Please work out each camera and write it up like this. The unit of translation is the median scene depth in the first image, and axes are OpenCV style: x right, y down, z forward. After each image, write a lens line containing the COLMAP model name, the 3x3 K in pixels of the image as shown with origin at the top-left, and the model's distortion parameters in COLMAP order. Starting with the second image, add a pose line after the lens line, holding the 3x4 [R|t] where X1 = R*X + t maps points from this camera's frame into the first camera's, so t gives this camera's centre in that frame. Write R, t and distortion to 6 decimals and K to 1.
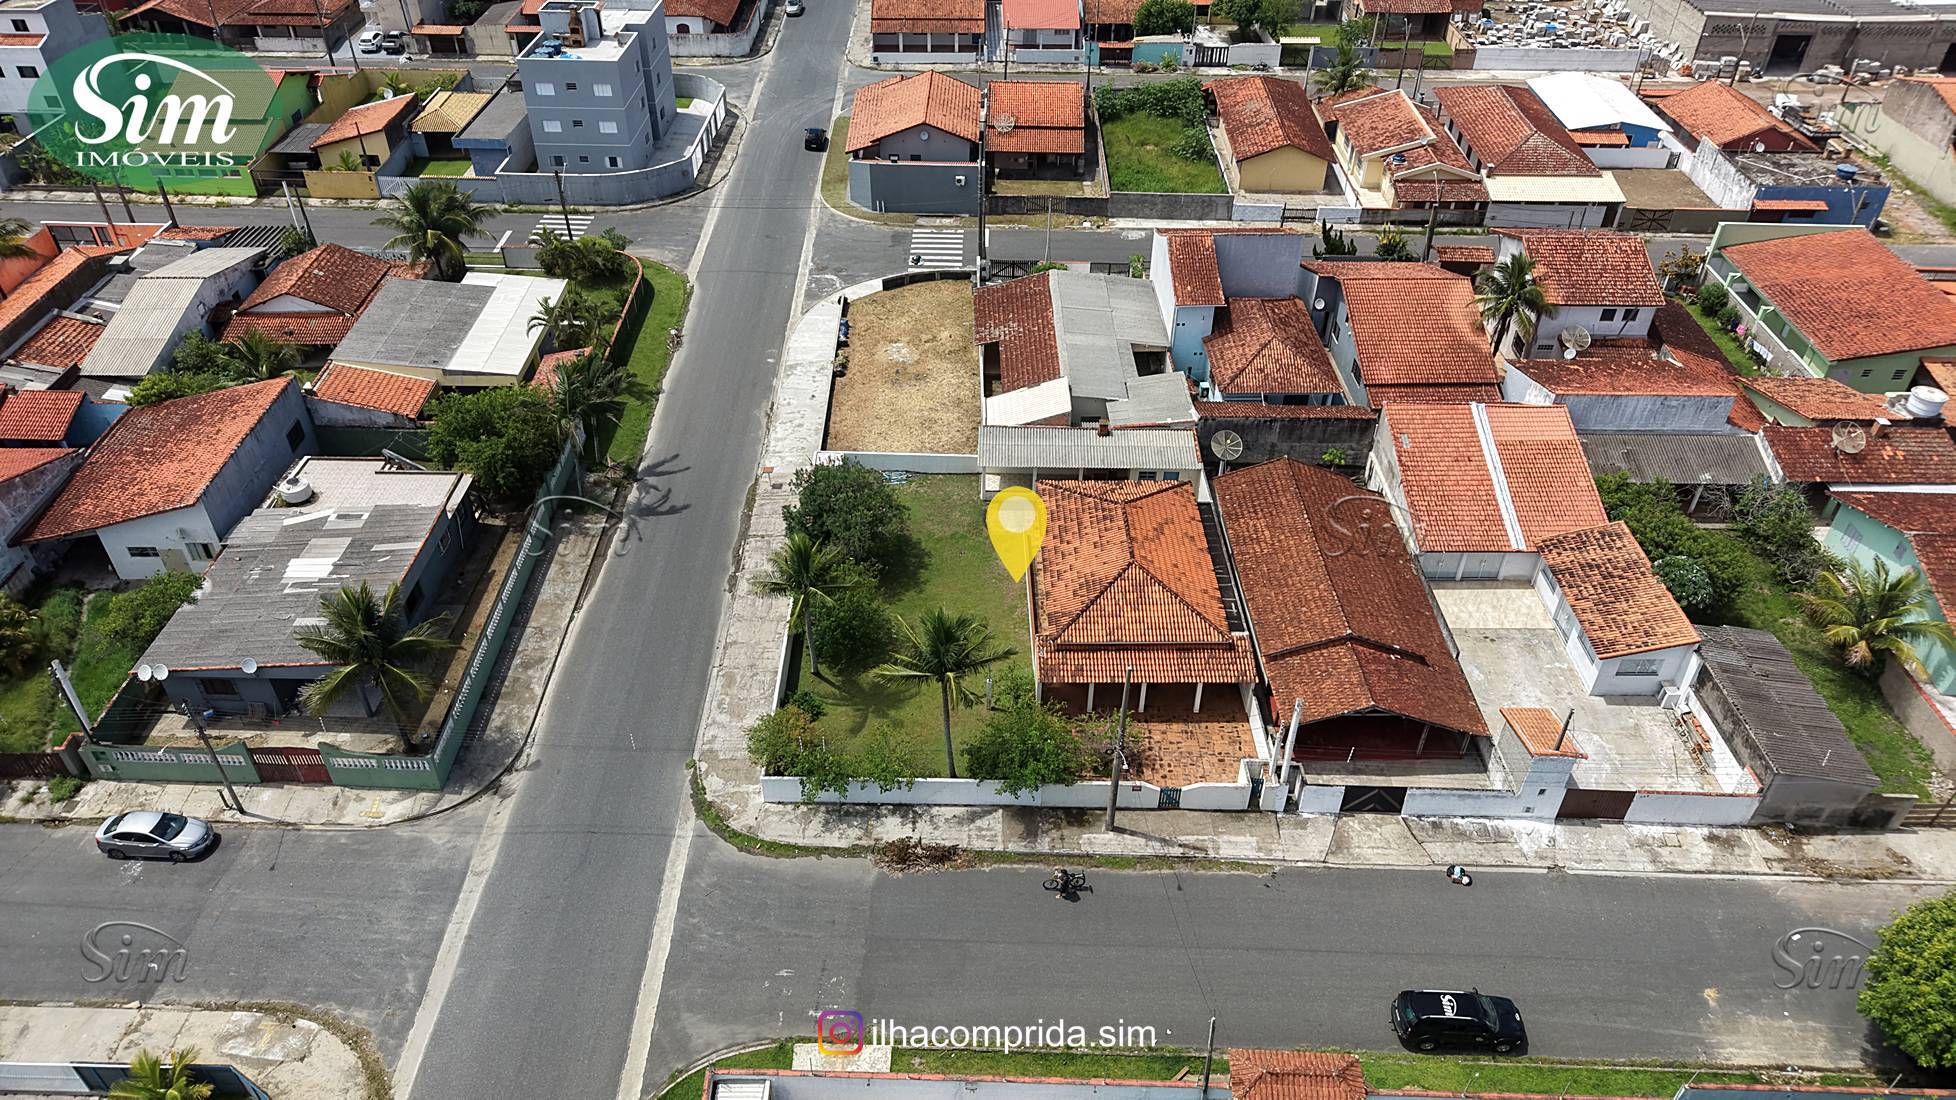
lens RADIAL K [[1326.8, 0, 977.1], [0, 1326.8, 526.6], [0, 0, 1]] dist [0.101283, -0.127233]
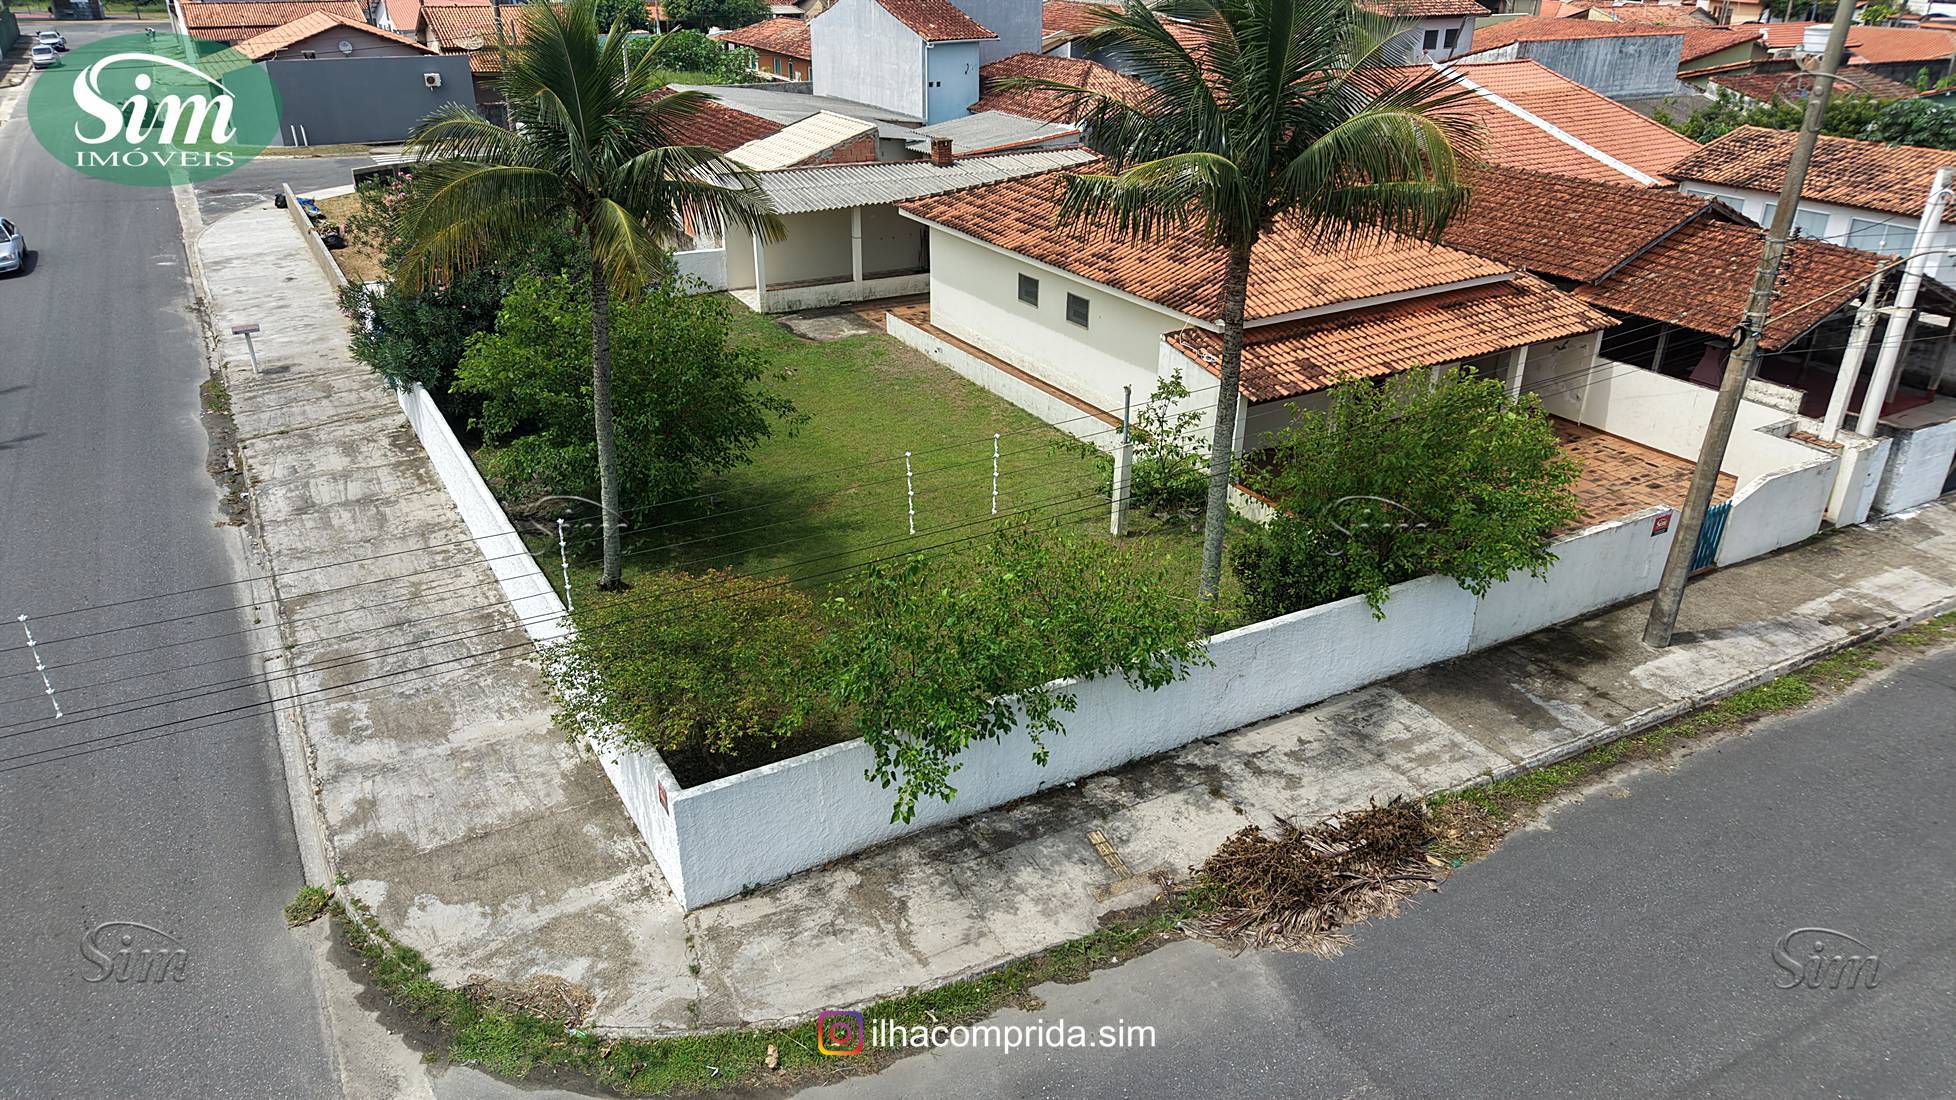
lens RADIAL K [[1306.5, 0, 978.0], [0, 1306.5, 550.0], [0, 0, 1]] dist [0.026894, -0.031868]
pose [[0.866576, -0.212000, 0.451777, -0.149633], [0.298066, 0.945946, -0.127842, 0.135347], [-0.400254, 0.245444, 0.882924, 0.529135]]
